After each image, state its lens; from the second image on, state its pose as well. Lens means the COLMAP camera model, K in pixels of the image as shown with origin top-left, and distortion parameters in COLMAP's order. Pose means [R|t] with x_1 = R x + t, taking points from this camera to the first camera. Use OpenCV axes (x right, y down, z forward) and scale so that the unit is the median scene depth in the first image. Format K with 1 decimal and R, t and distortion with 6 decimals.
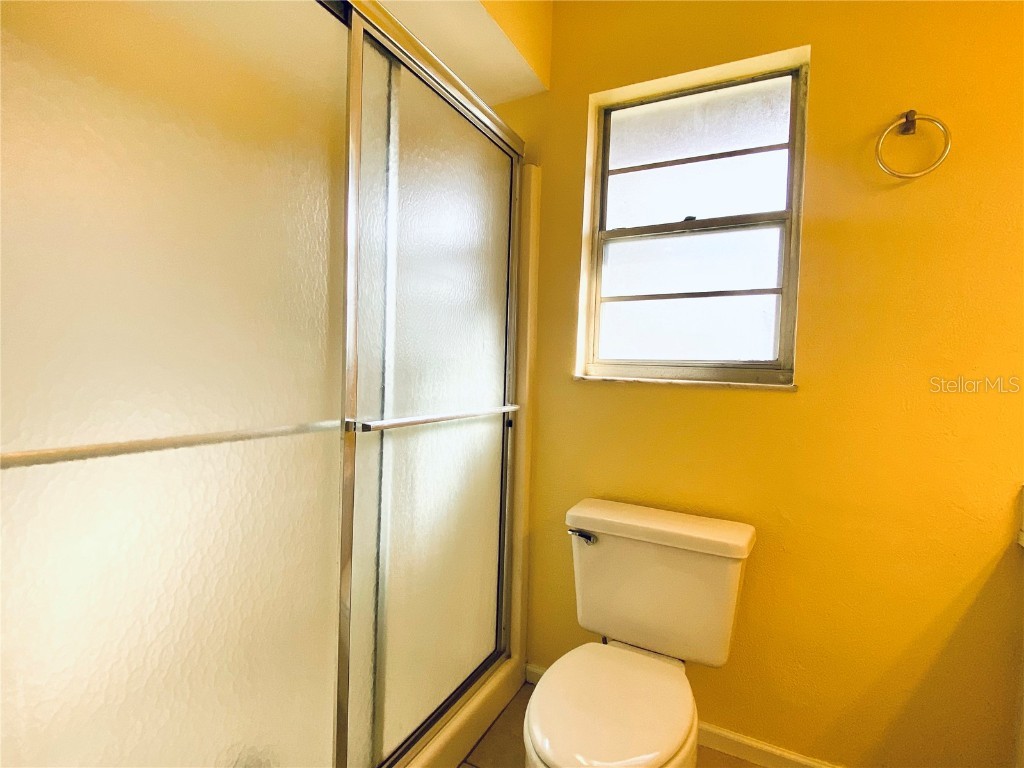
lens RADIAL K [[479.1, 0, 505.4], [0, 479.1, 381.0], [0, 0, 1]] dist [0.001089, -0.023290]
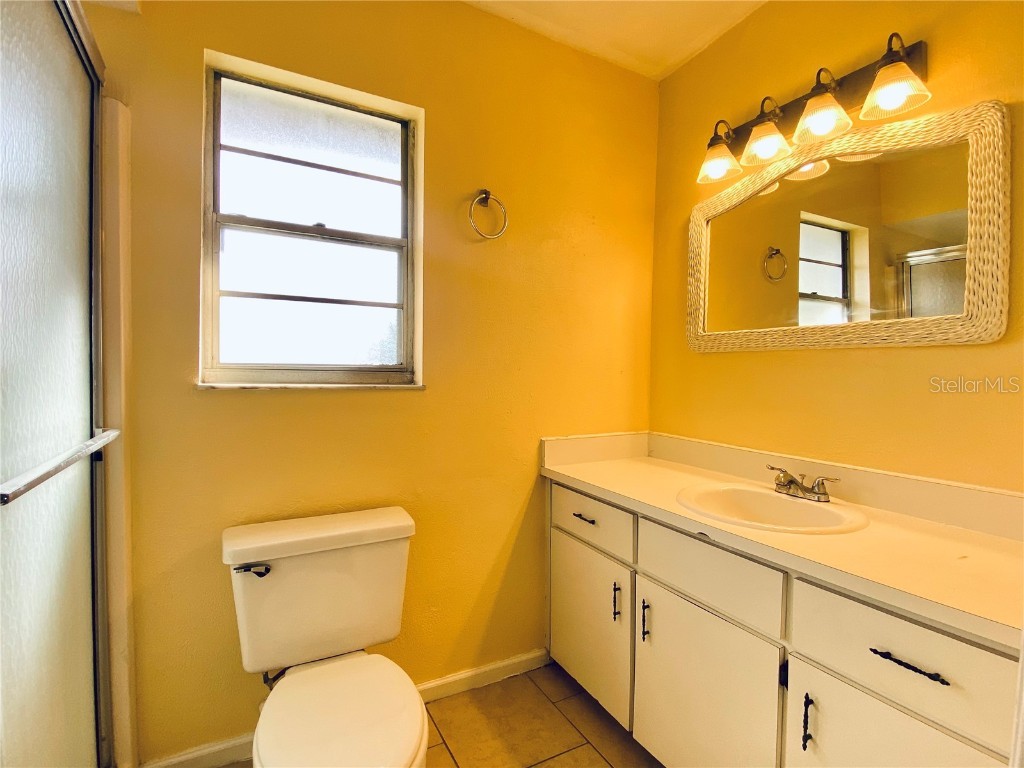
lens RADIAL K [[479.1, 0, 505.4], [0, 479.1, 381.0], [0, 0, 1]] dist [0.001089, -0.023290]
pose [[0.537402, -0.035661, 0.842572, -0.289189], [0.031543, 0.999256, 0.022174, -0.020419], [-0.842736, 0.014661, 0.538127, 0.138412]]
